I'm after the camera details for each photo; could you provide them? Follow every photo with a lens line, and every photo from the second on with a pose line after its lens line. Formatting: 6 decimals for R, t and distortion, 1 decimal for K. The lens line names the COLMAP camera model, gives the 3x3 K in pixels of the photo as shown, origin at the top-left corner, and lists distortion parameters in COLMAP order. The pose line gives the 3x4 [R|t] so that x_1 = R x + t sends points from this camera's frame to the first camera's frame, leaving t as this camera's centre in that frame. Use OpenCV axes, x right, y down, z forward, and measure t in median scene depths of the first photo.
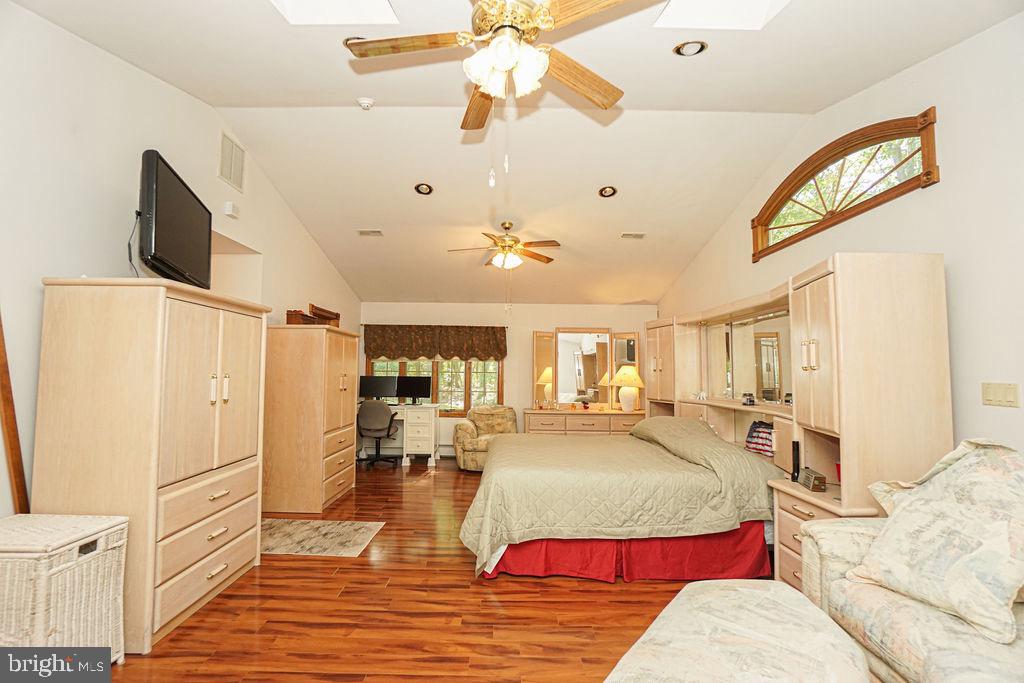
lens RADIAL K [[455.6, 0, 503.2], [0, 455.6, 342.2], [0, 0, 1]] dist [-0.029532, 0.000176]
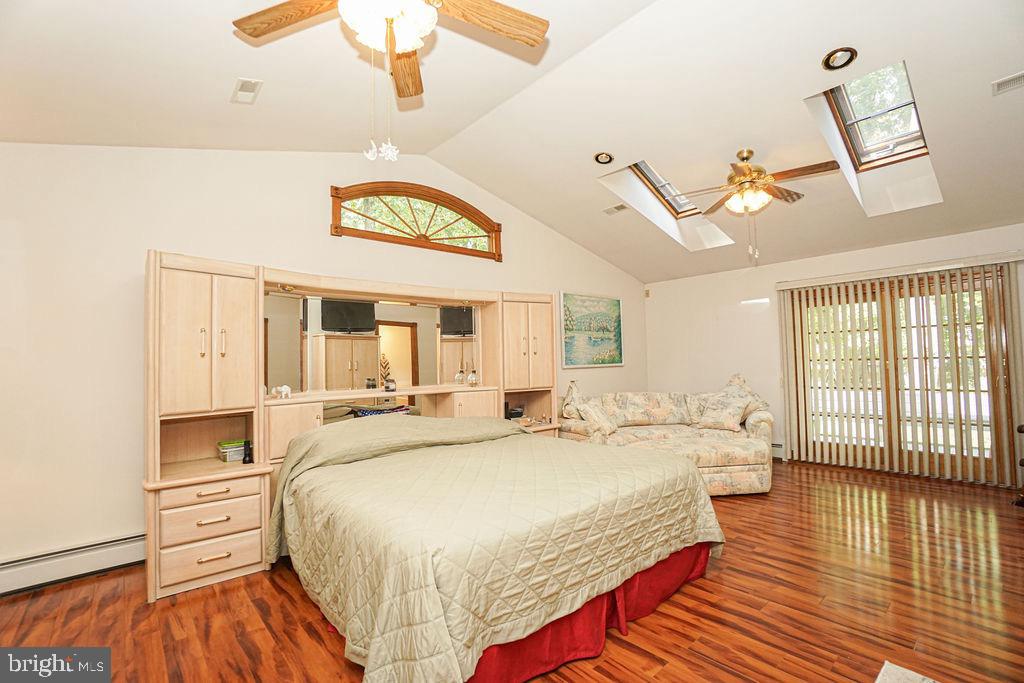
lens RADIAL K [[455.6, 0, 503.2], [0, 455.6, 342.2], [0, 0, 1]] dist [-0.029532, 0.000176]
pose [[-0.641723, 0.068546, 0.763867, -0.487286], [-0.015731, 0.994612, -0.102467, 0.179161], [-0.766775, -0.077772, -0.637187, 1.849174]]
